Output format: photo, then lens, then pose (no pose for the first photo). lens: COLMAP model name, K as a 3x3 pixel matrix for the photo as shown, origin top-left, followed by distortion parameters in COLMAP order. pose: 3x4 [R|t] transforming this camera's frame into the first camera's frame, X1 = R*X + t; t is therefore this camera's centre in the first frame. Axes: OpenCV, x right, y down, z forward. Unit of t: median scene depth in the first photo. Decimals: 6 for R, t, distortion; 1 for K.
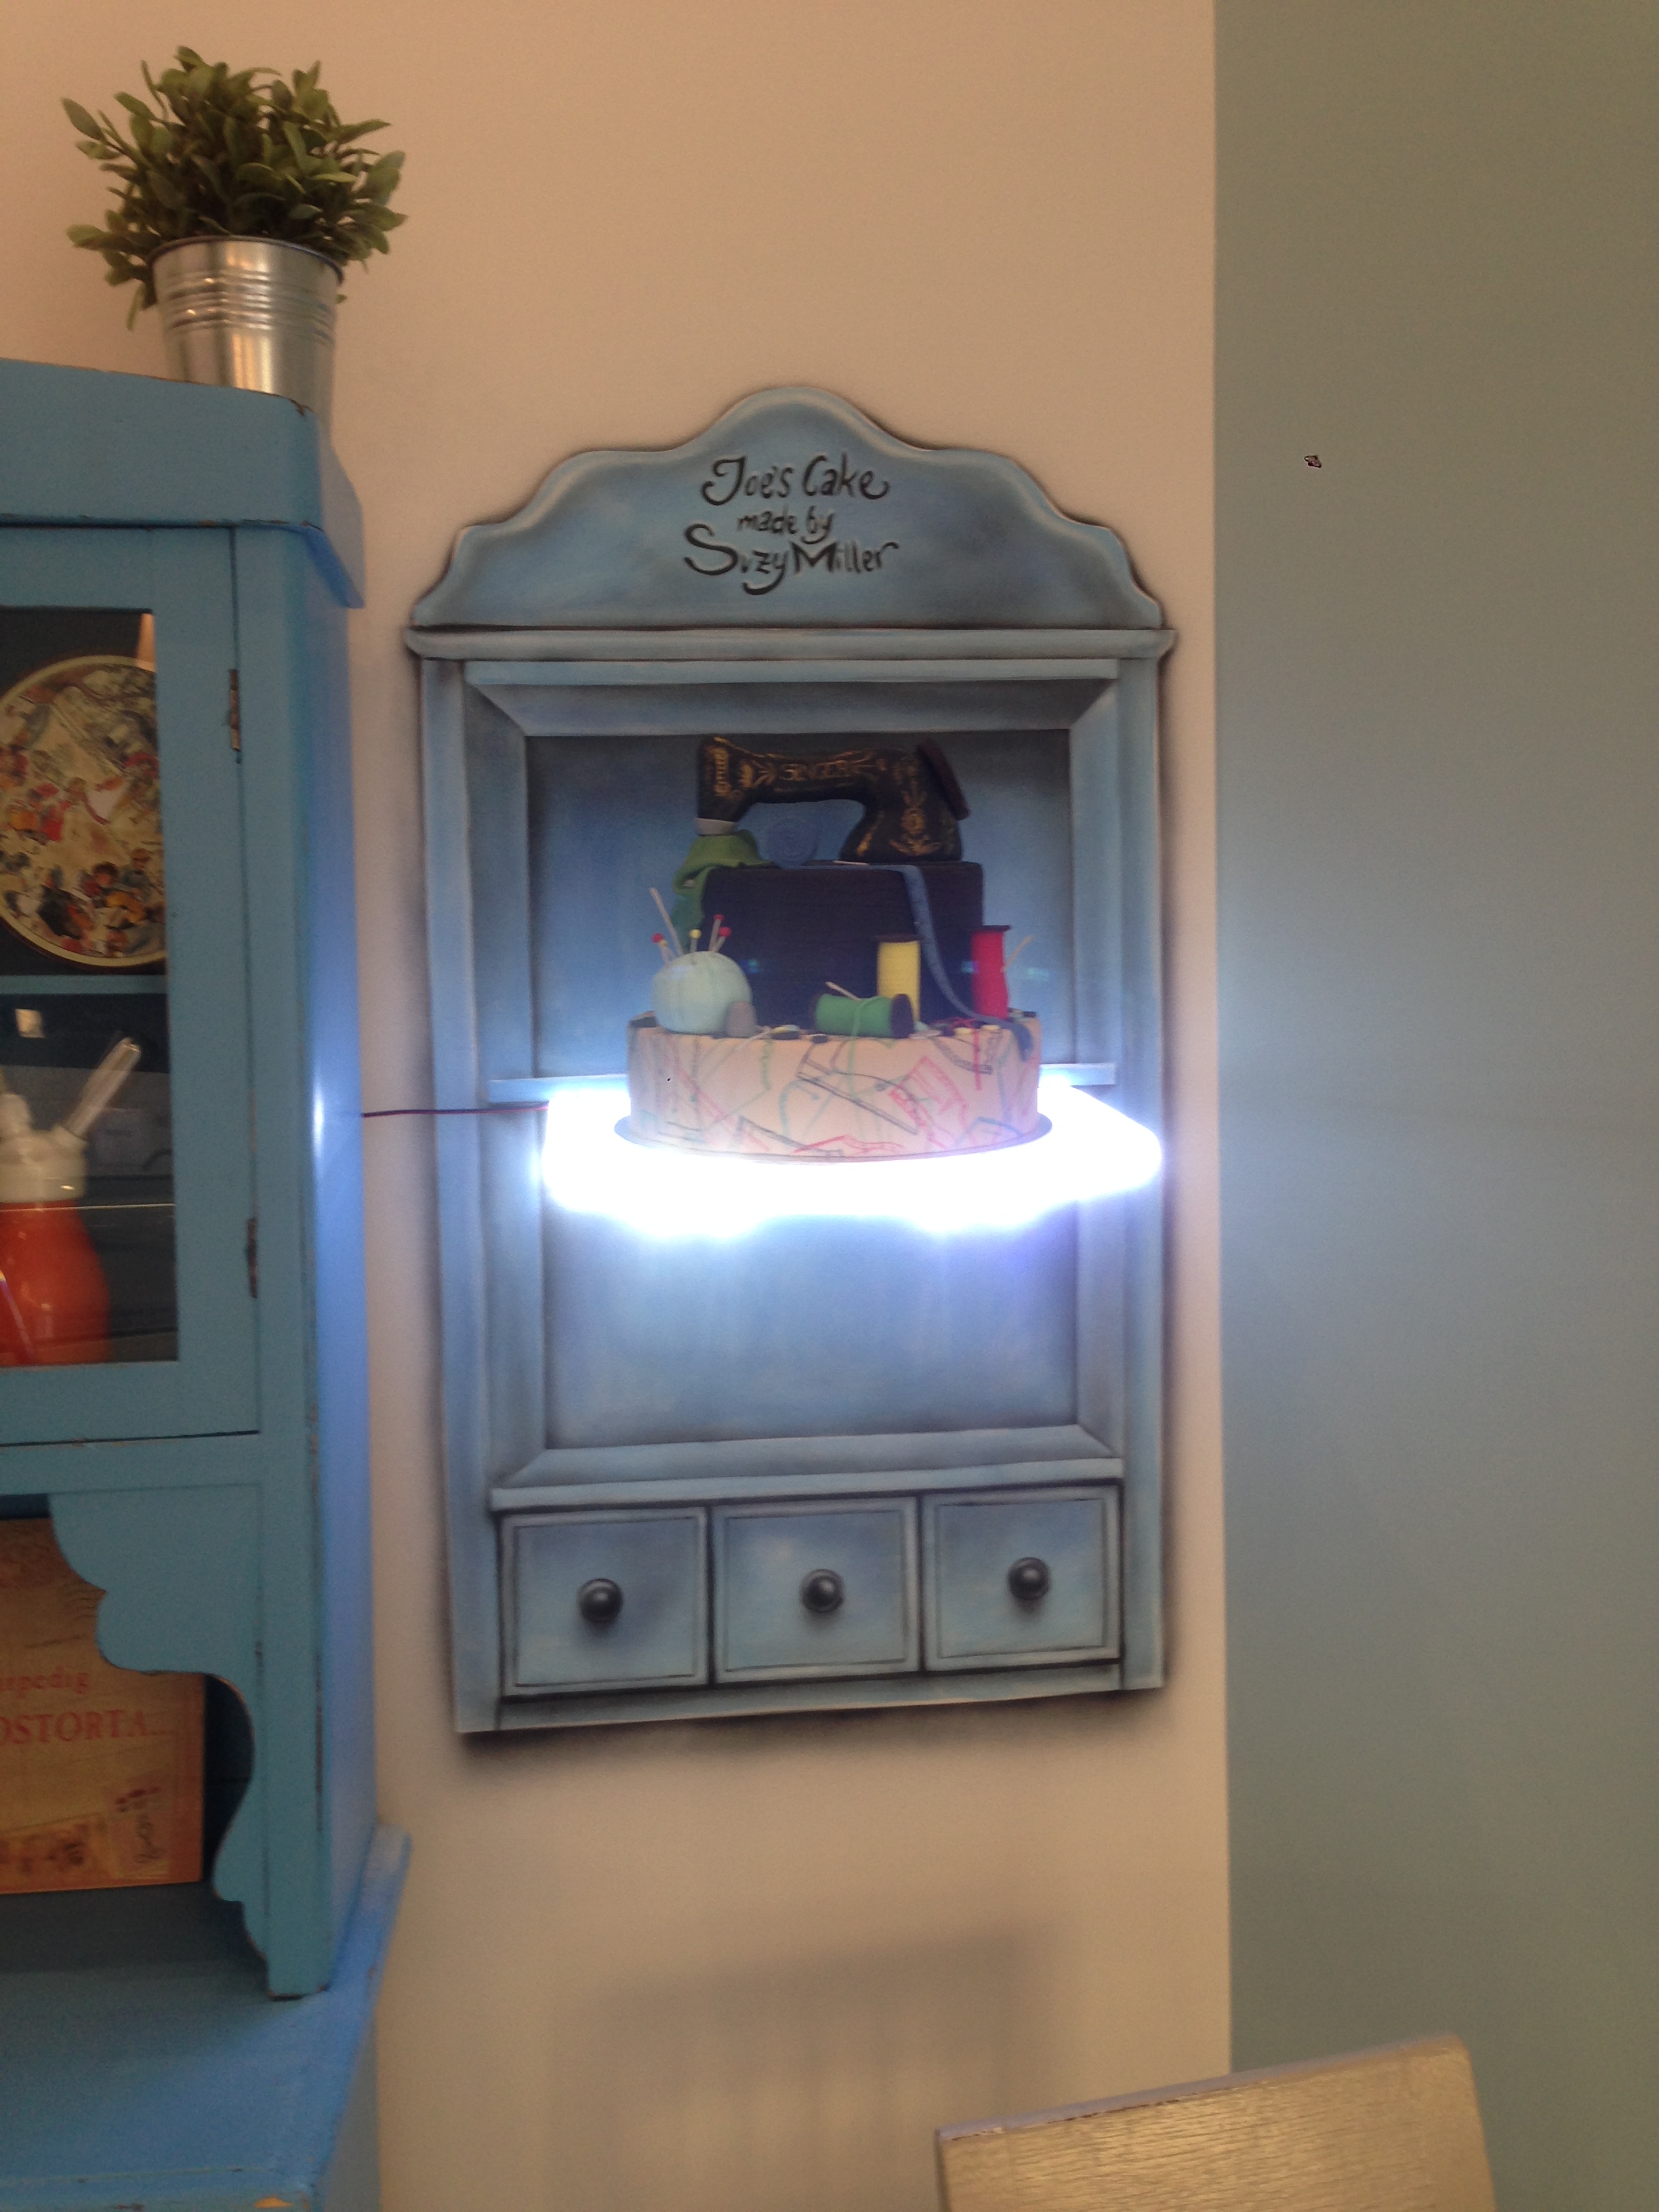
lens RADIAL K [[2001.6, 0, 792.4], [0, 2001.6, 1114.5], [0, 0, 1]] dist [0.091001, -0.090849]
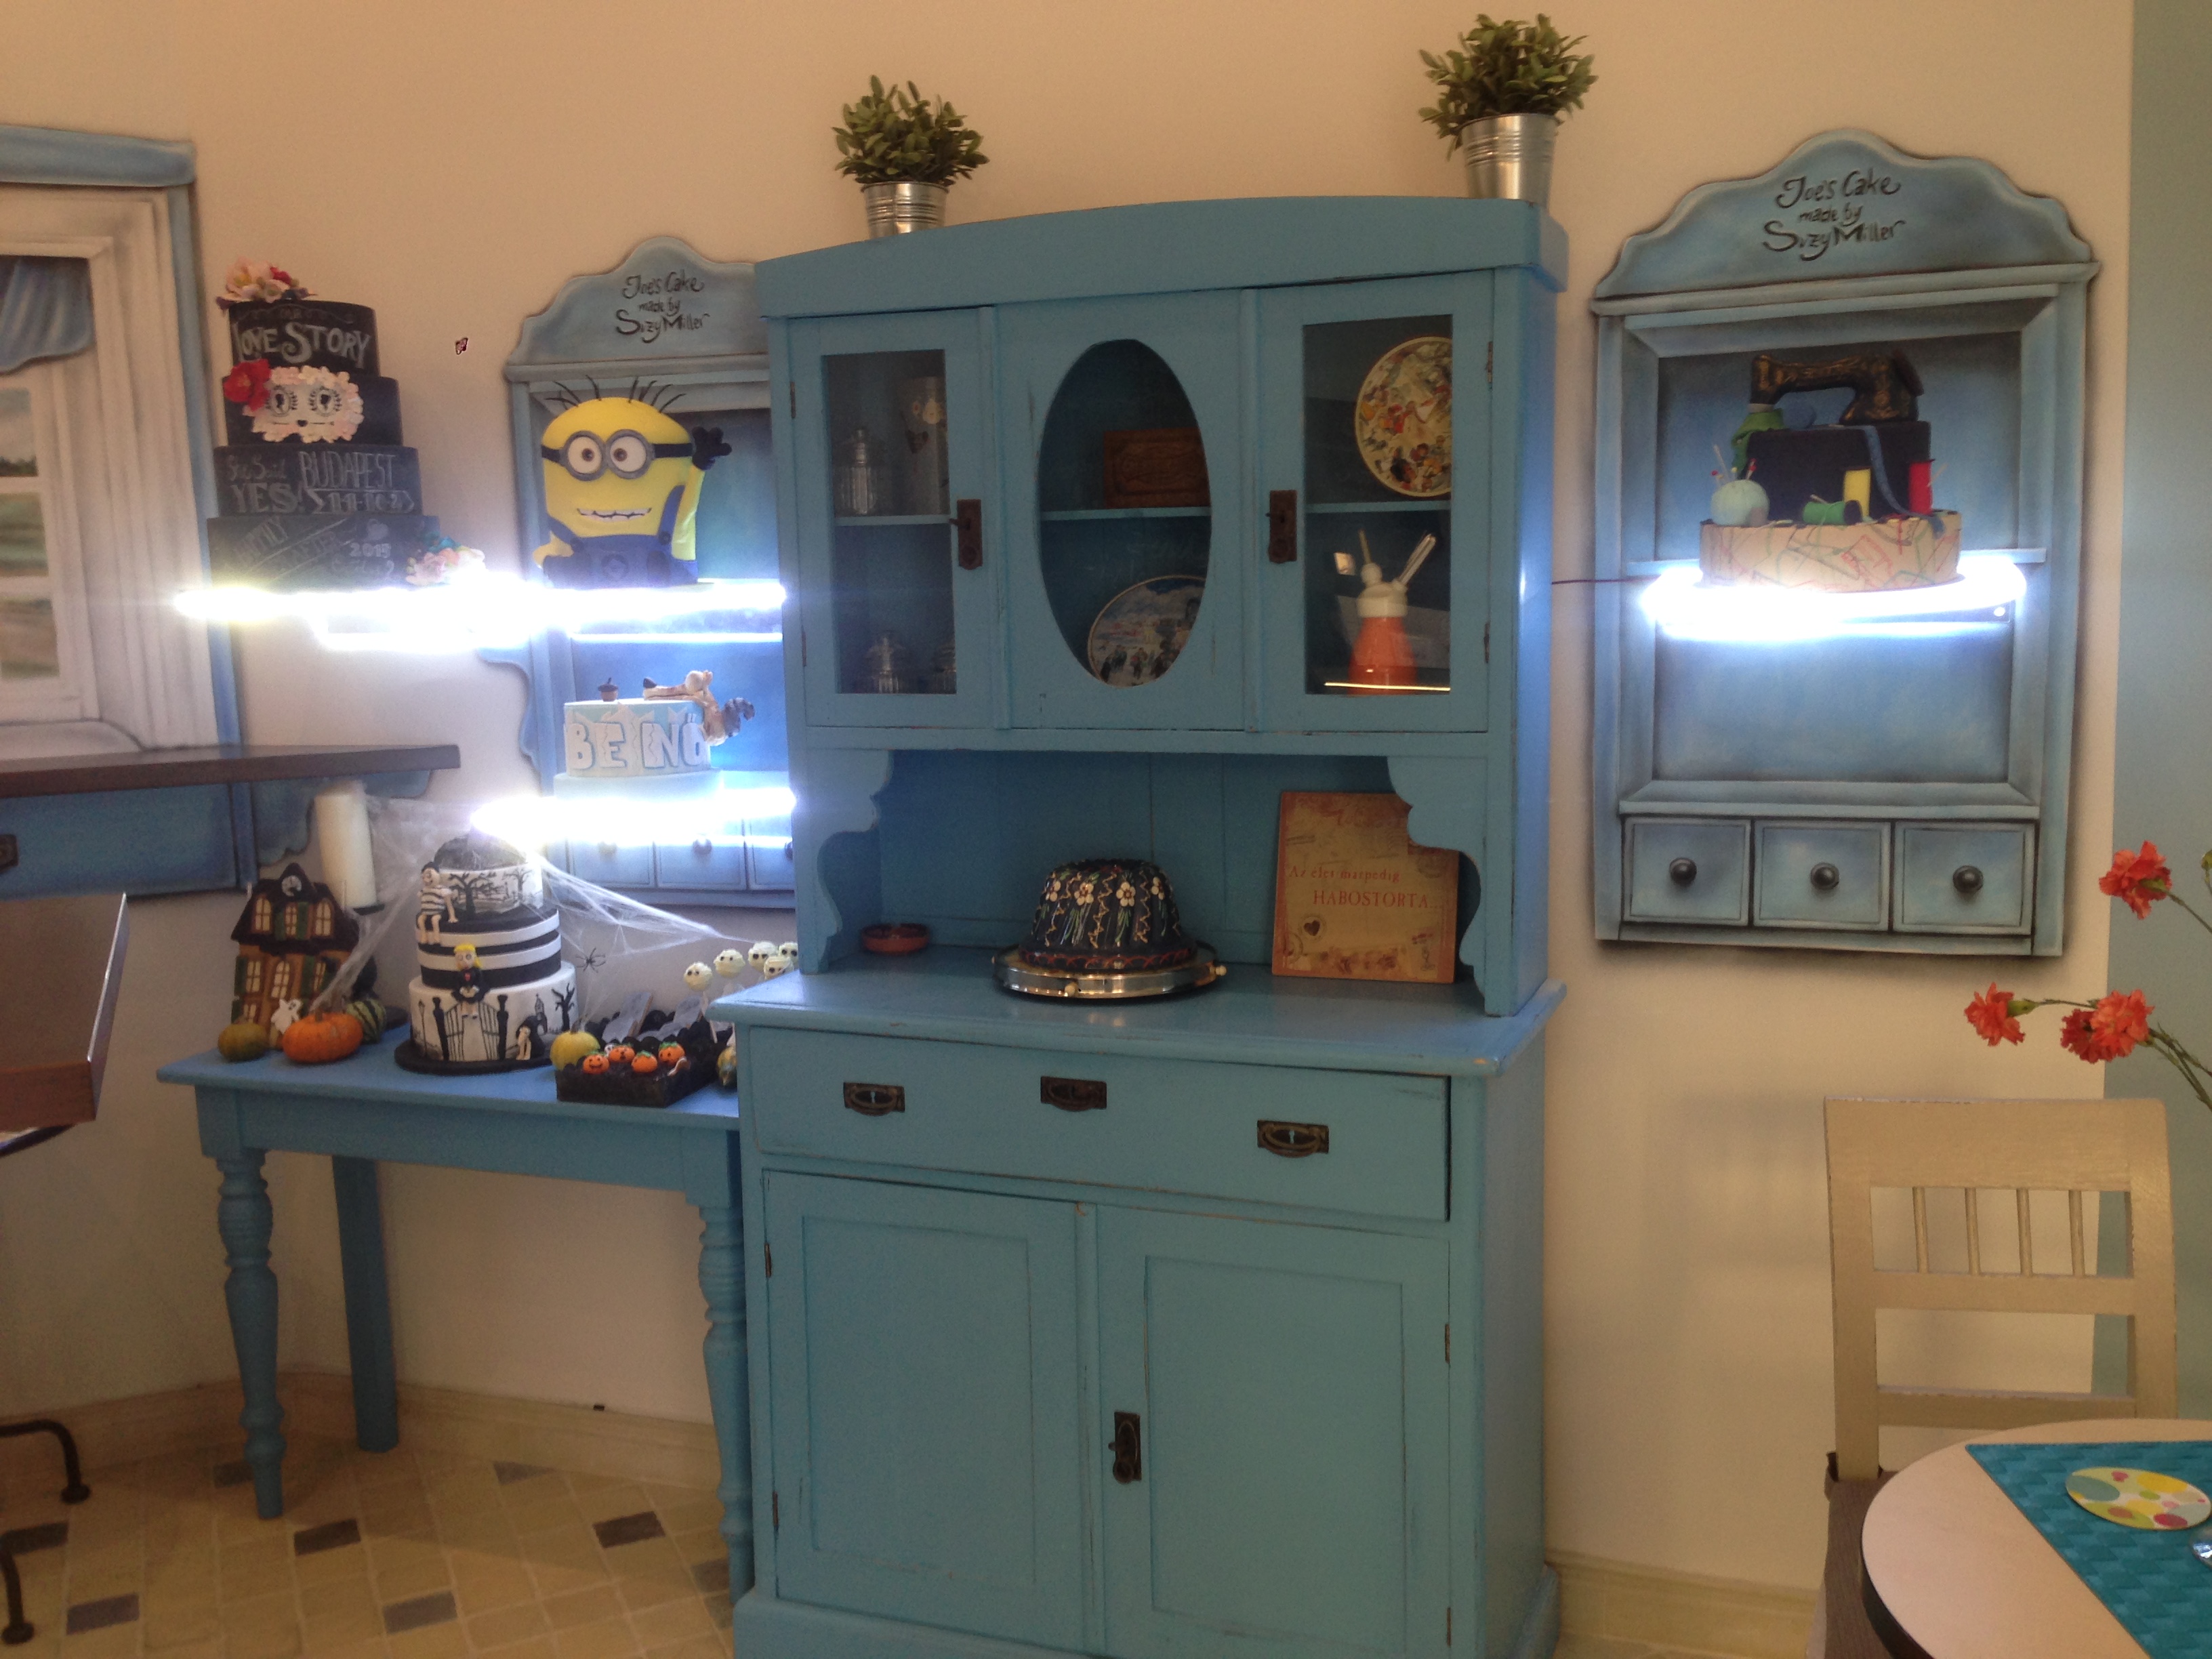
lens RADIAL K [[2001.6, 0, 1117.8], [0, 2001.6, 828.4], [0, 0, 1]] dist [0.091001, -0.090849]
pose [[0.897493, 0.051028, -0.438067, 0.233081], [-0.021359, 0.997147, 0.072394, 0.097959], [0.440511, -0.055617, 0.896023, -0.780619]]
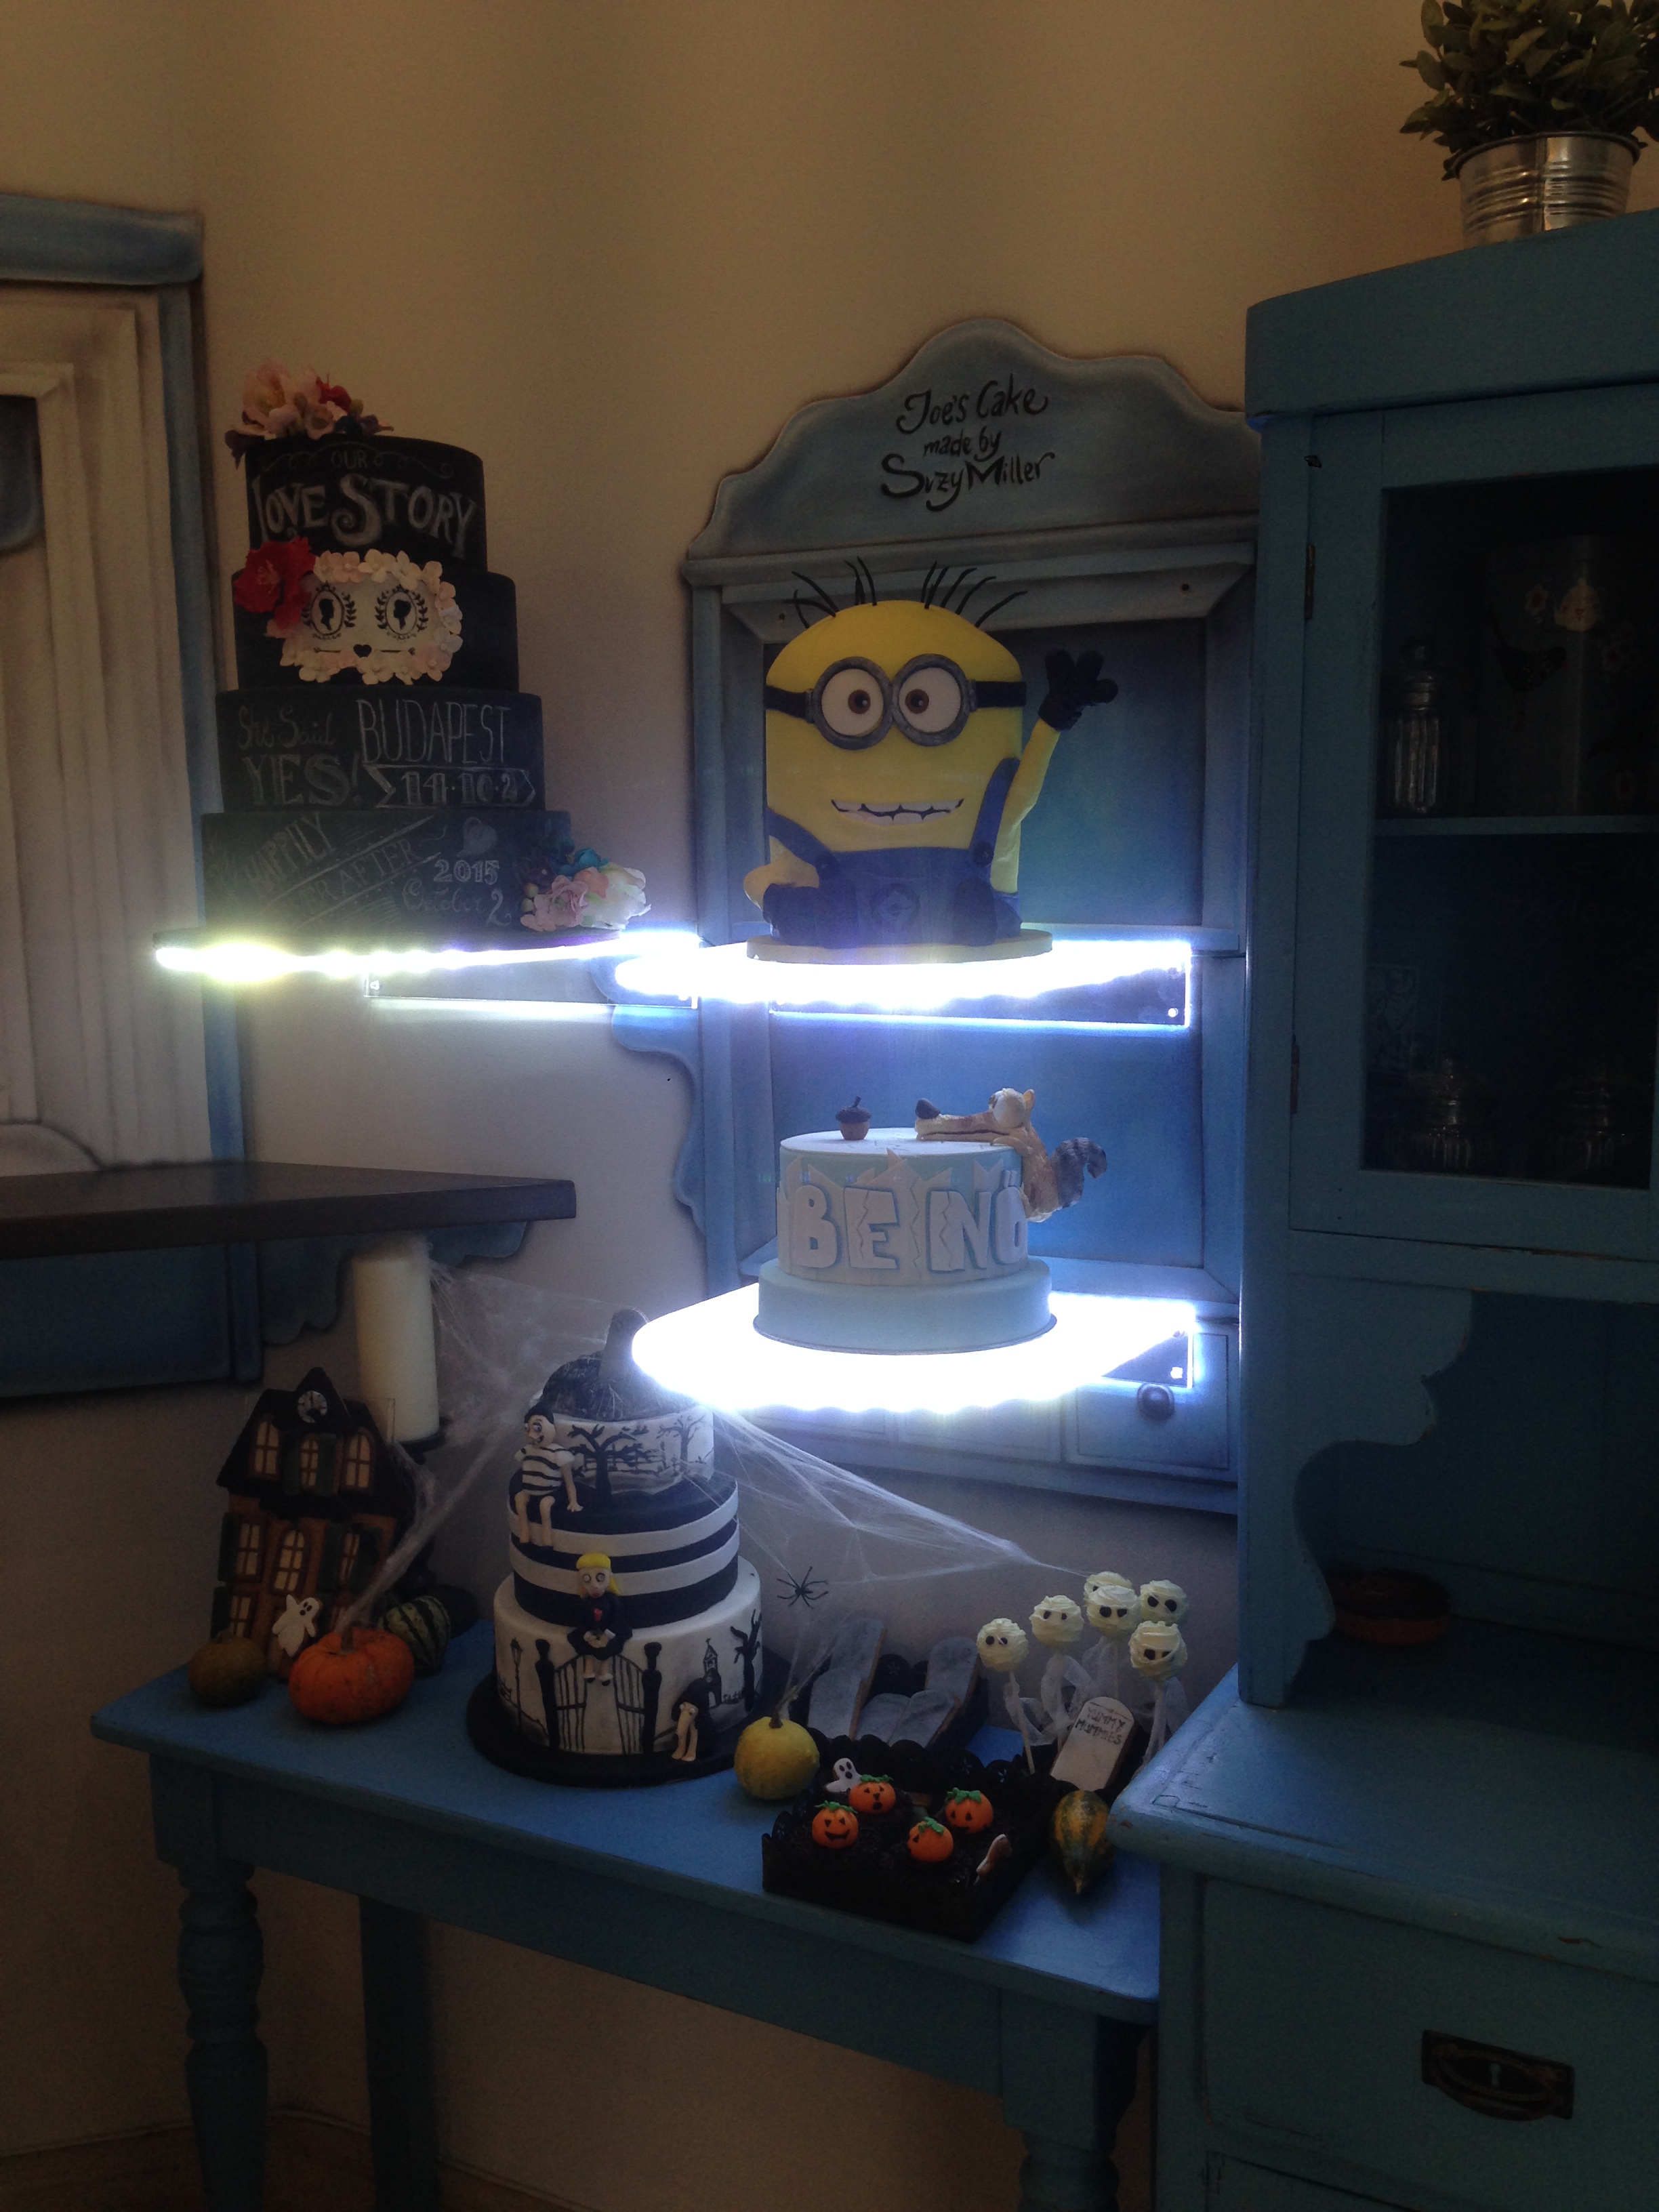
lens RADIAL K [[2001.6, 0, 818.1], [0, 2001.6, 1105.9], [0, 0, 1]] dist [0.091001, -0.090849]
pose [[0.829568, 0.072963, -0.553618, -0.507087], [-0.042618, 0.996808, 0.067512, 0.032127], [0.556777, -0.032412, 0.830030, -0.143137]]
